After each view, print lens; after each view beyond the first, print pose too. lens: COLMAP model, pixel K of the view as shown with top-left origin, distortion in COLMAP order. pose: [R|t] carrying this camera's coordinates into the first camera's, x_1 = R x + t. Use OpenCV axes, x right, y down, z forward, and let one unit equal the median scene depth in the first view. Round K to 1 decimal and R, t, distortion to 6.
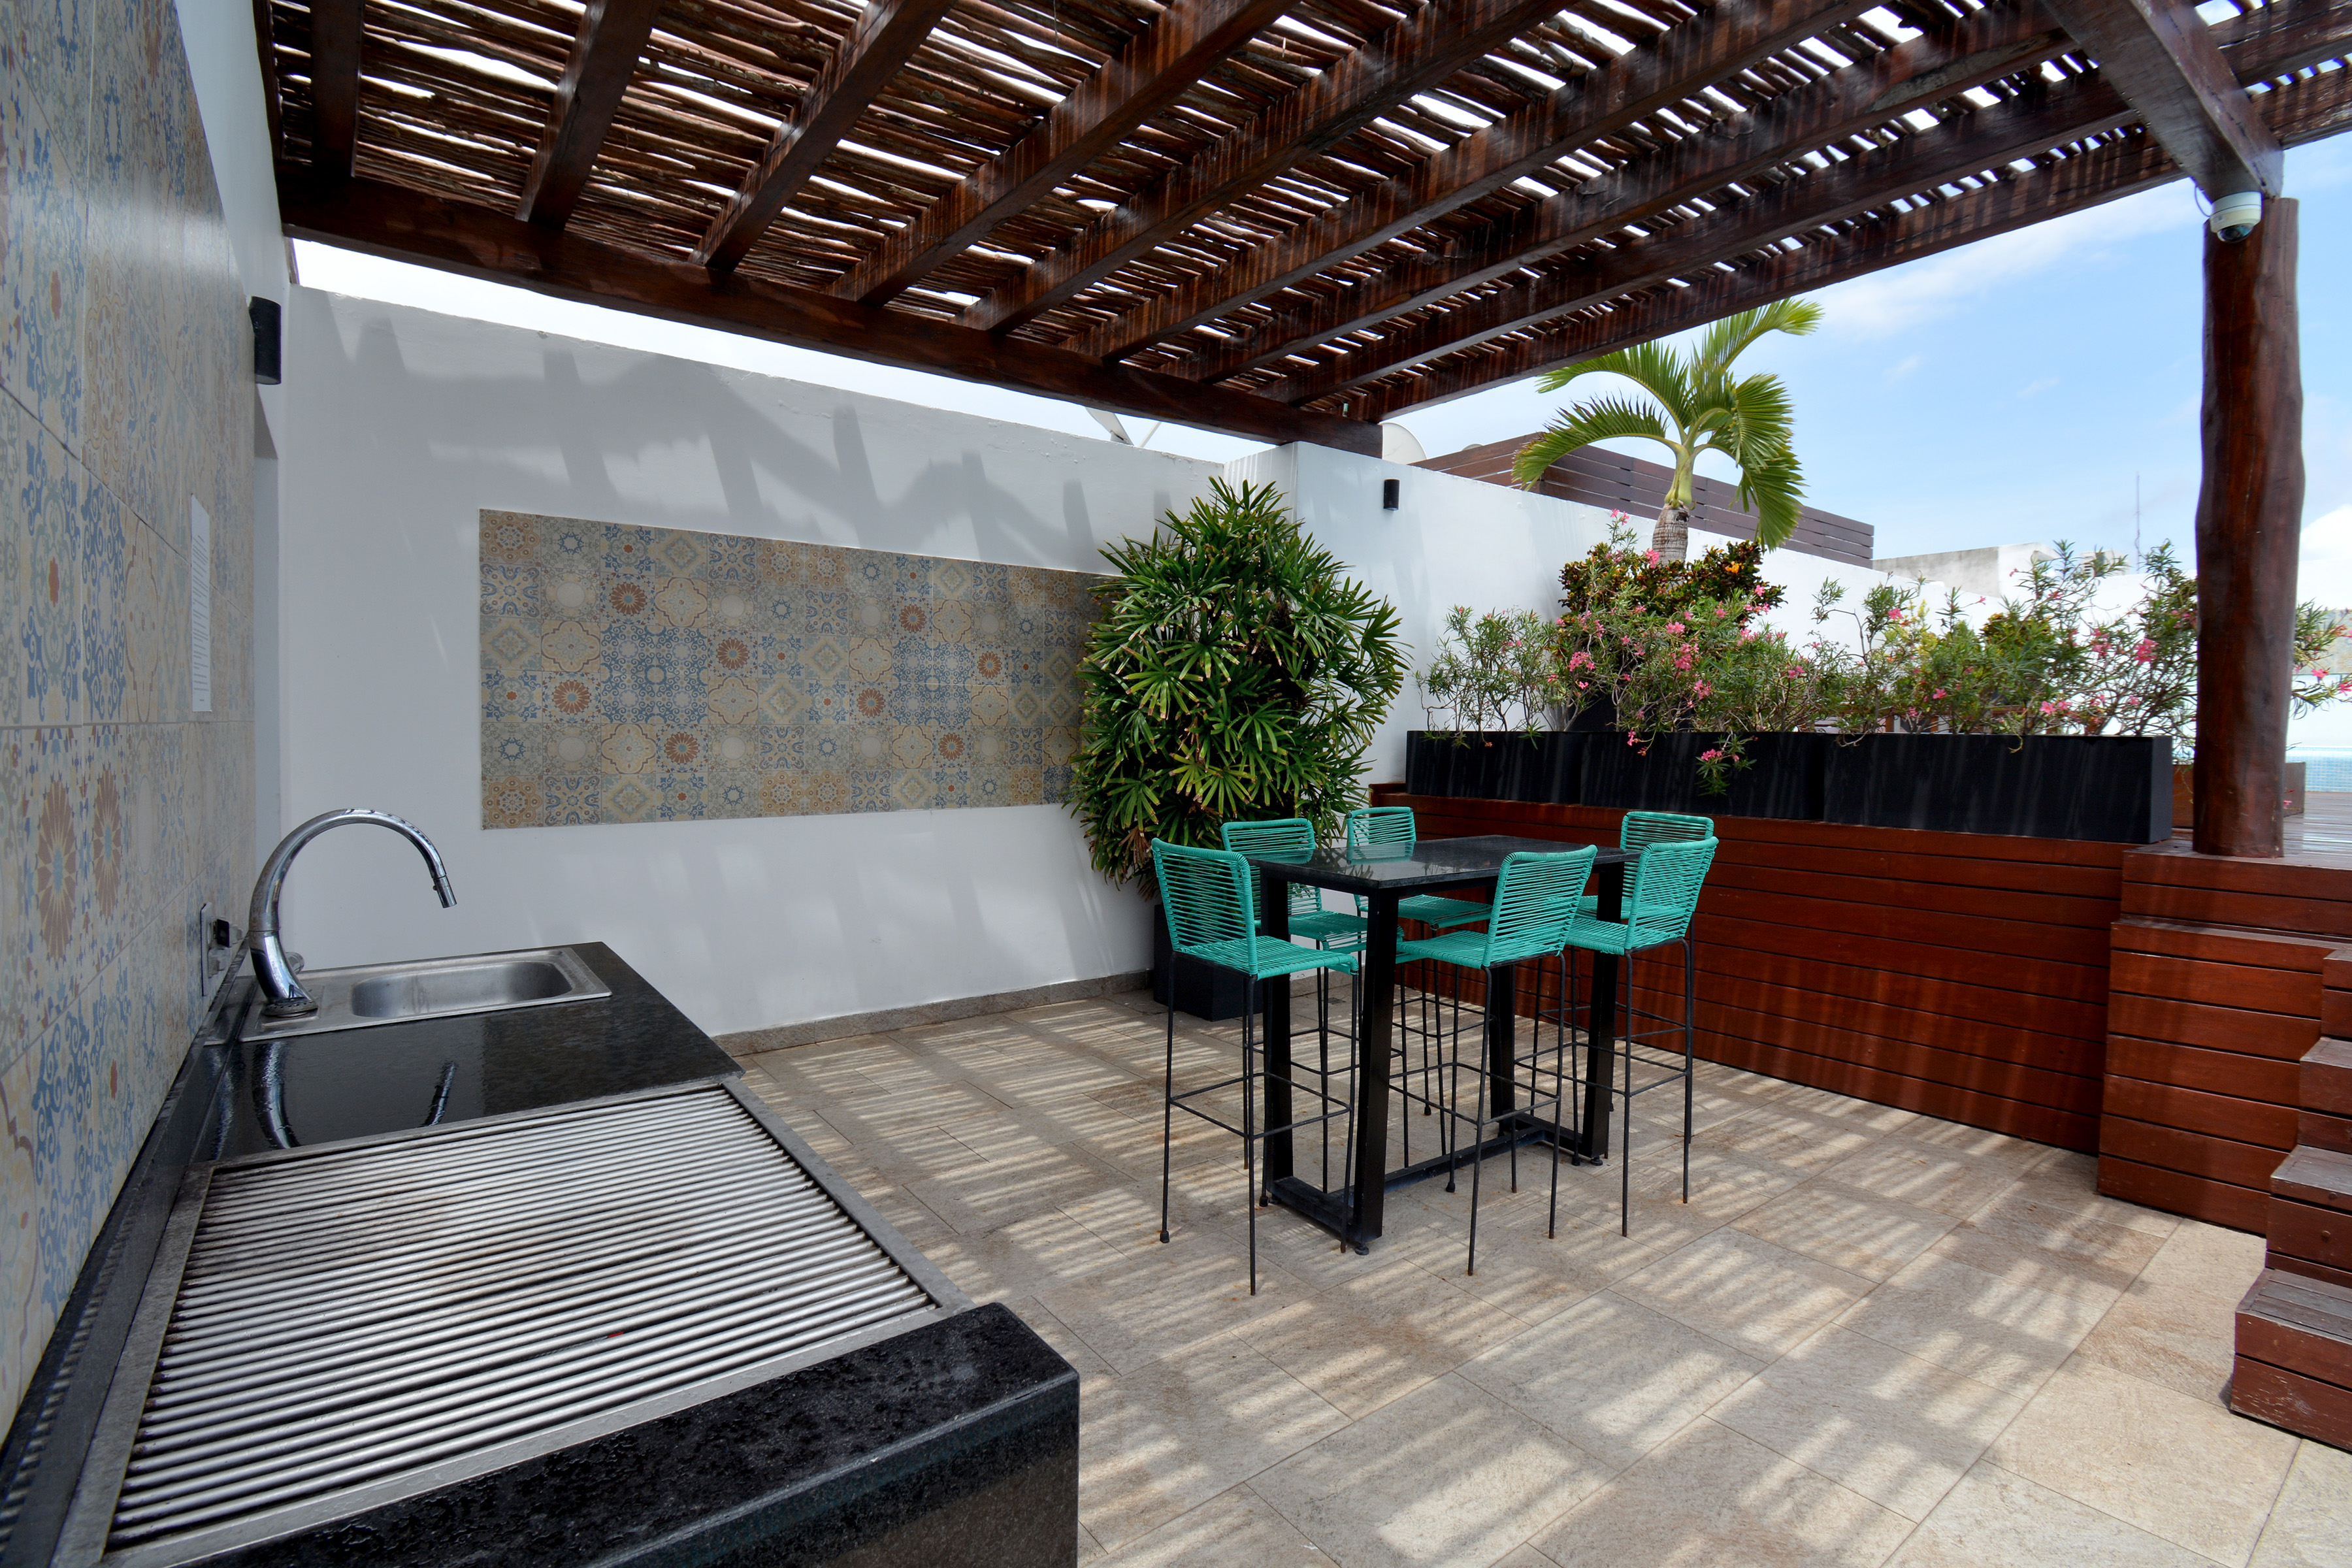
lens RADIAL K [[1125.5, 0, 1184.9], [0, 1125.5, 784.6], [0, 0, 1]] dist [-0.011311, -0.000361]
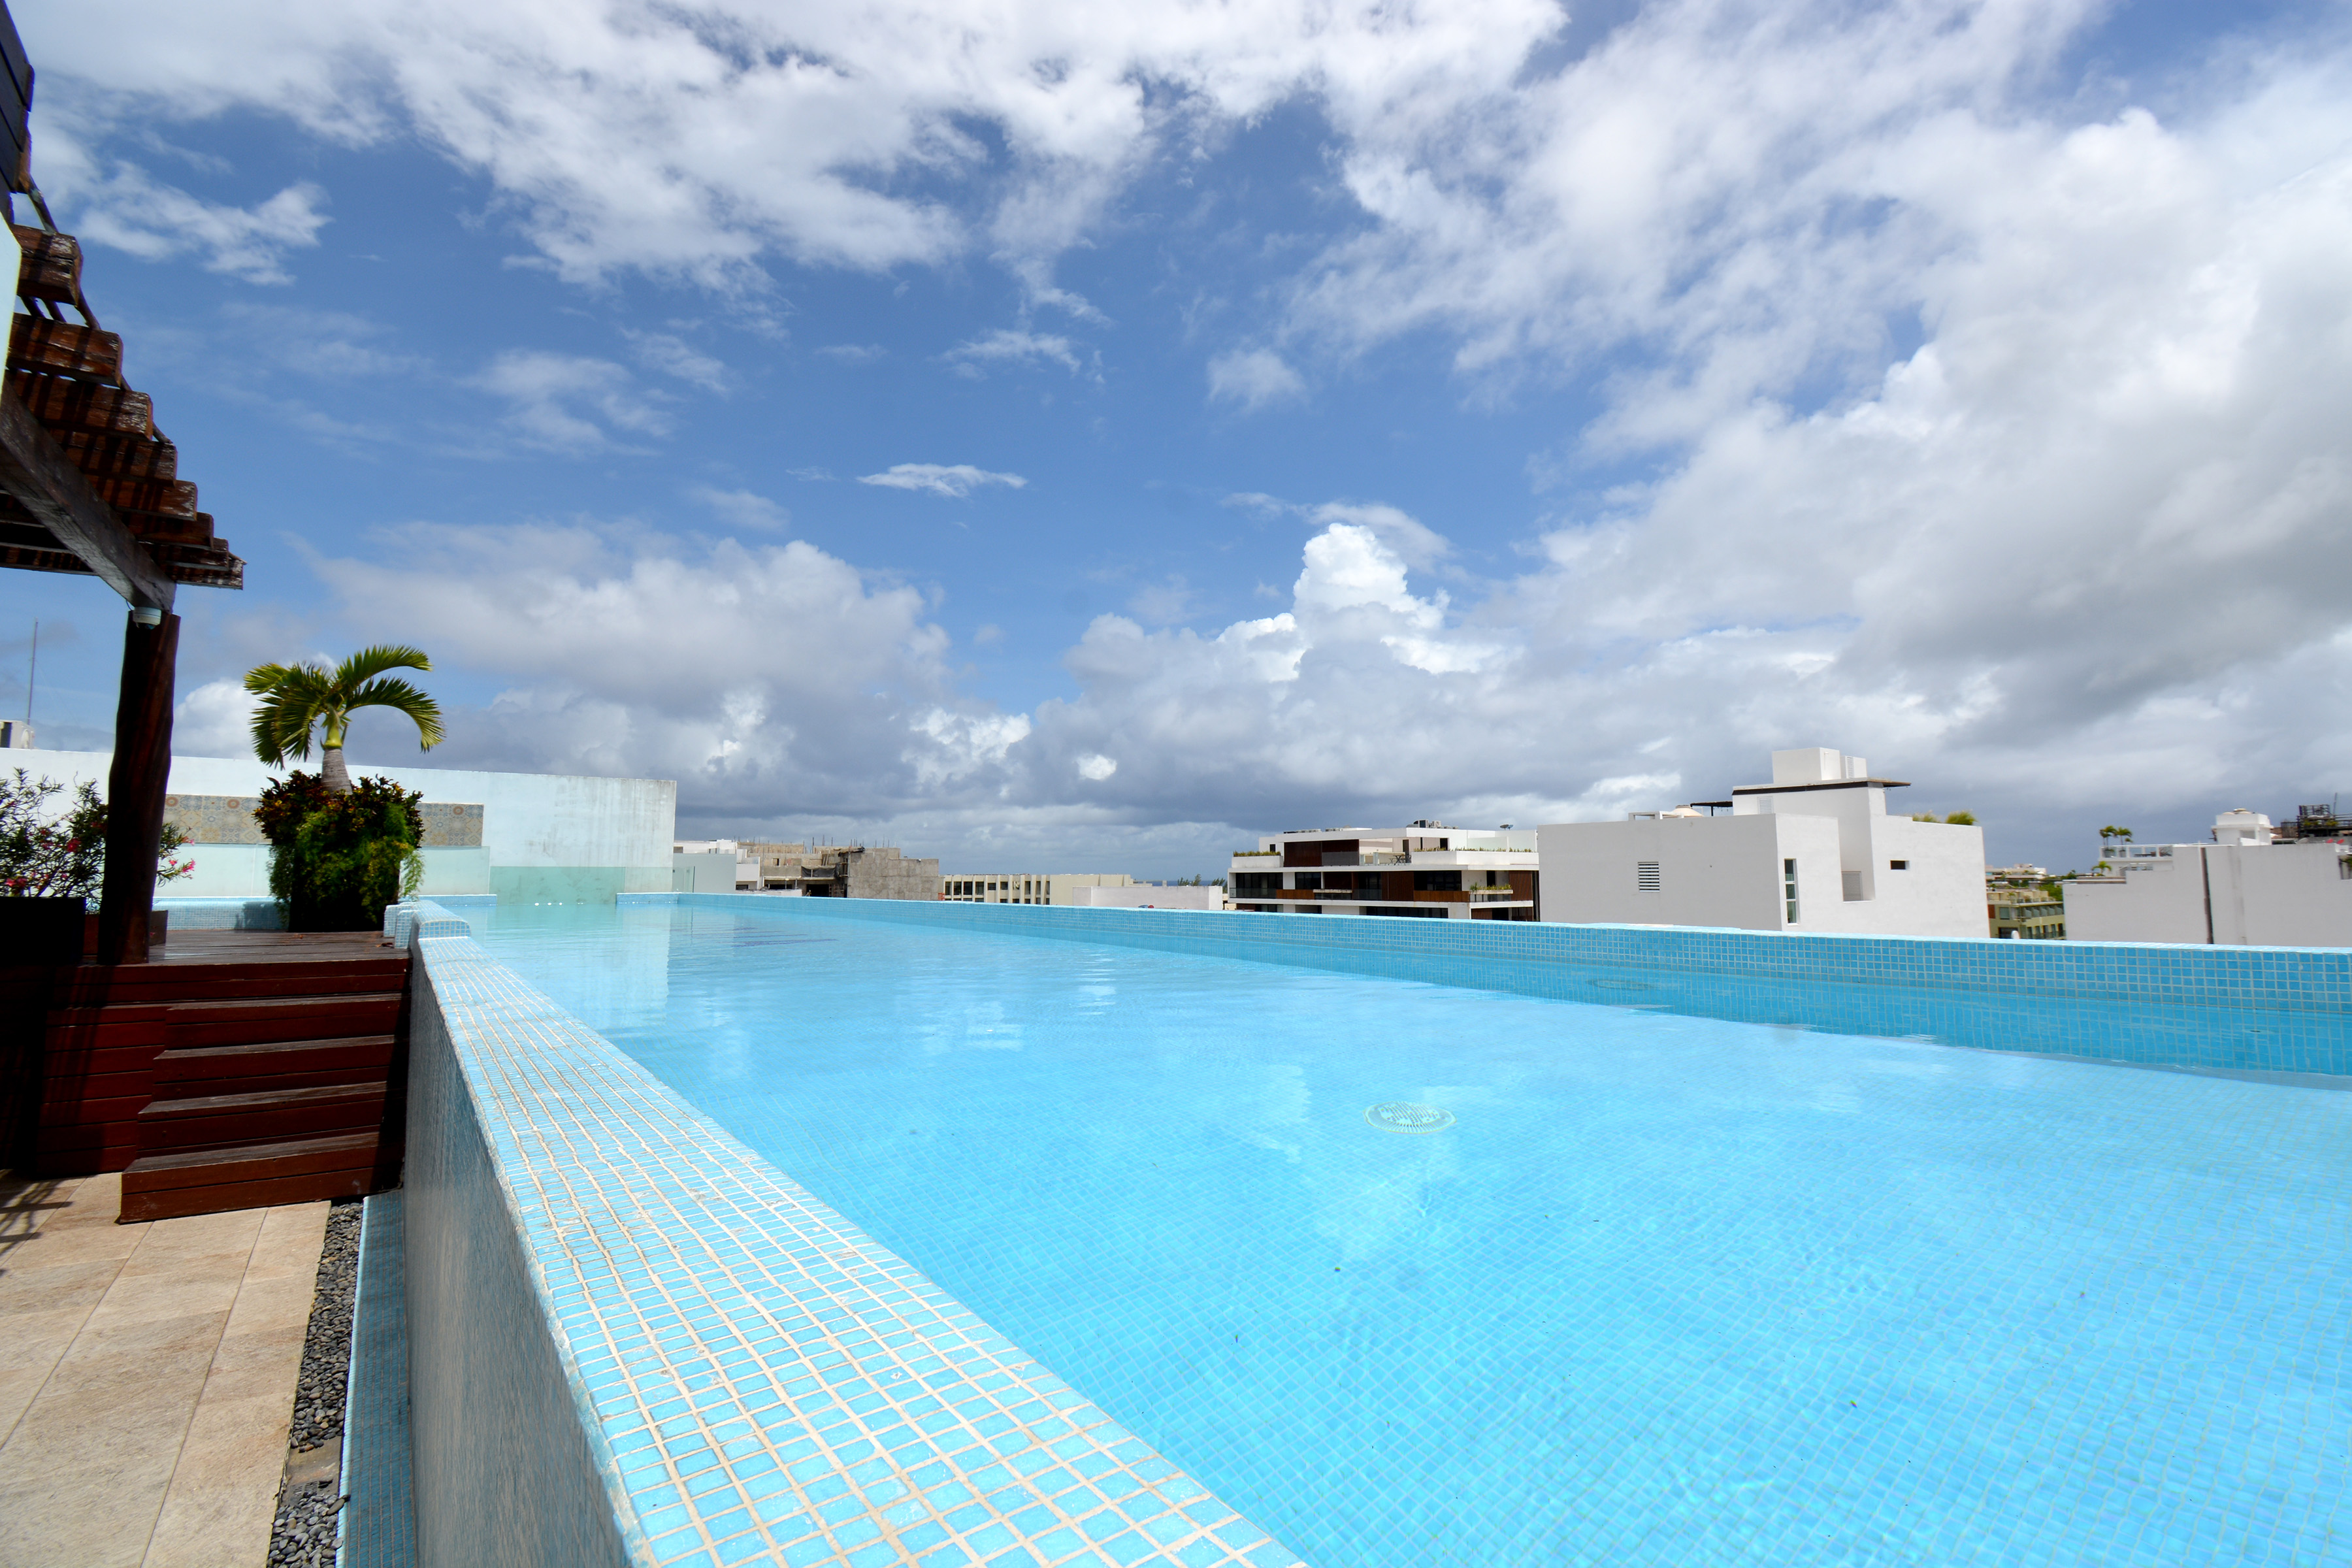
lens RADIAL K [[1125.5, 0, 1184.9], [0, 1125.5, 784.6], [0, 0, 1]] dist [-0.011311, -0.000361]
pose [[0.034848, 0.095881, 0.994783, -0.701222], [0.032244, 0.994761, -0.097008, 0.003122], [-0.998872, 0.035456, 0.031574, -0.670411]]
